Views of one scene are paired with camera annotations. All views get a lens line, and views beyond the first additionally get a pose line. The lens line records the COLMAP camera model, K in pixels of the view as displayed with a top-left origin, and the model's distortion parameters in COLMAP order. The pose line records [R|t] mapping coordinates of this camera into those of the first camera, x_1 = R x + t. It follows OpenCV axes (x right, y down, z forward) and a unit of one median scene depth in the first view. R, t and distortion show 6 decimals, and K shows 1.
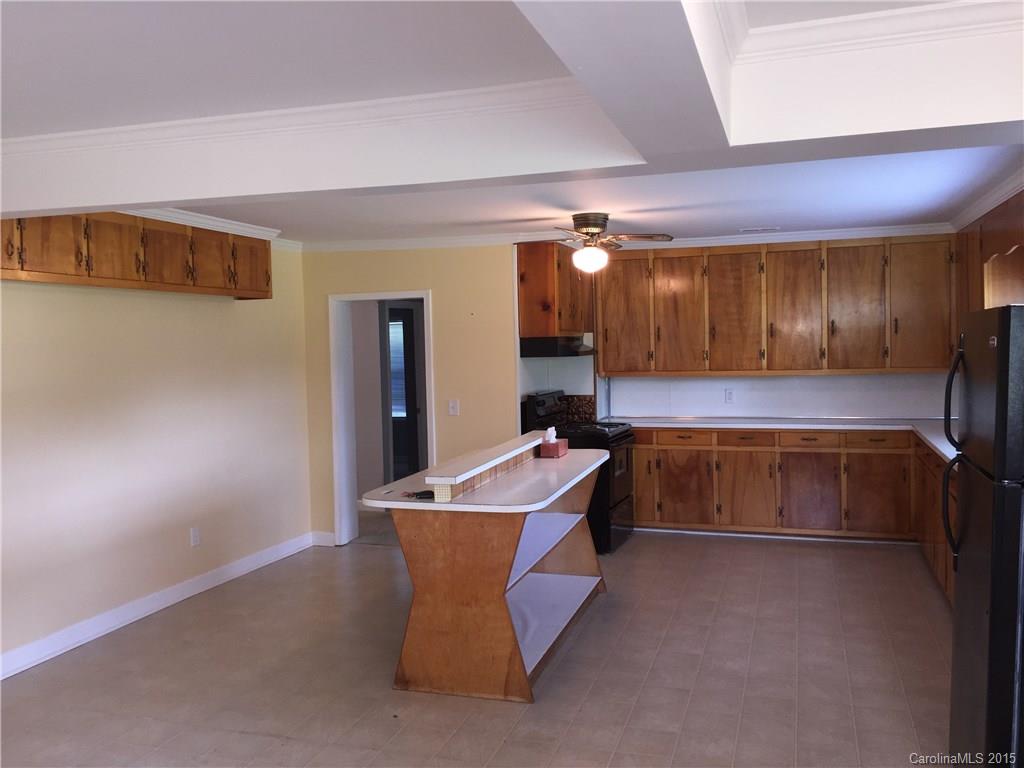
lens RADIAL K [[872.2, 0, 512.8], [0, 872.2, 390.3], [0, 0, 1]] dist [0.081150, -0.104387]
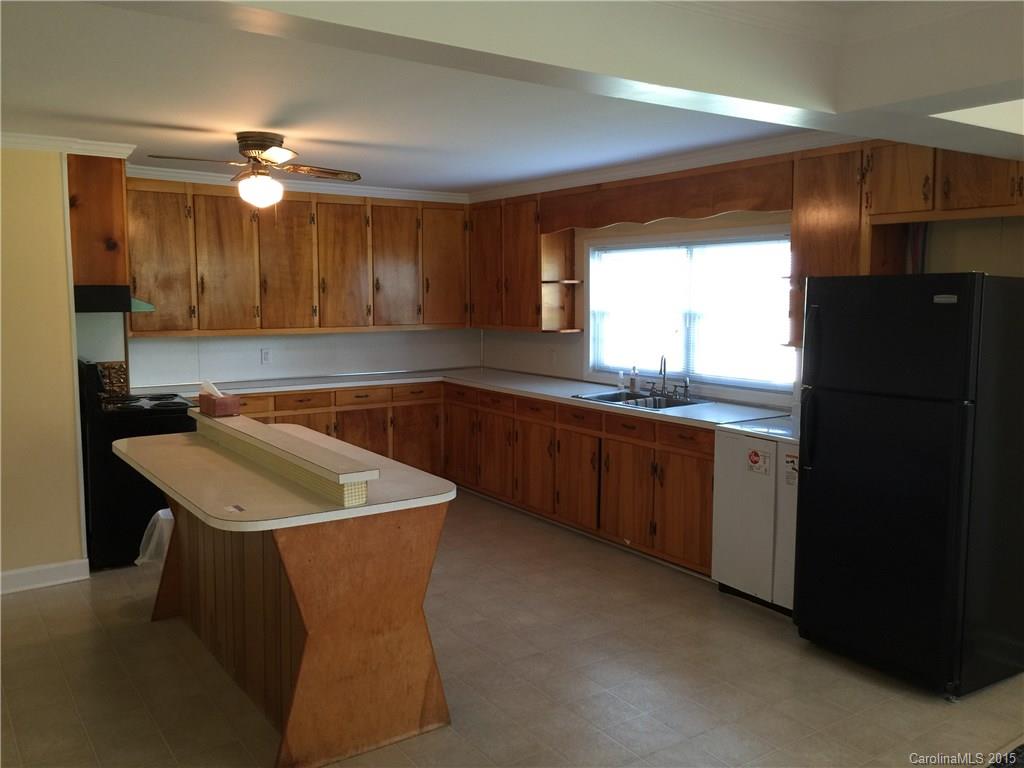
lens RADIAL K [[869.2, 0, 512.0], [0, 869.2, 384.0], [0, 0, 1]] dist [0.065711, -0.137437]
pose [[0.610282, -0.060807, 0.789847, -0.337955], [0.029462, 0.998102, 0.054076, -0.006825], [-0.791636, -0.009732, 0.610915, 0.258471]]
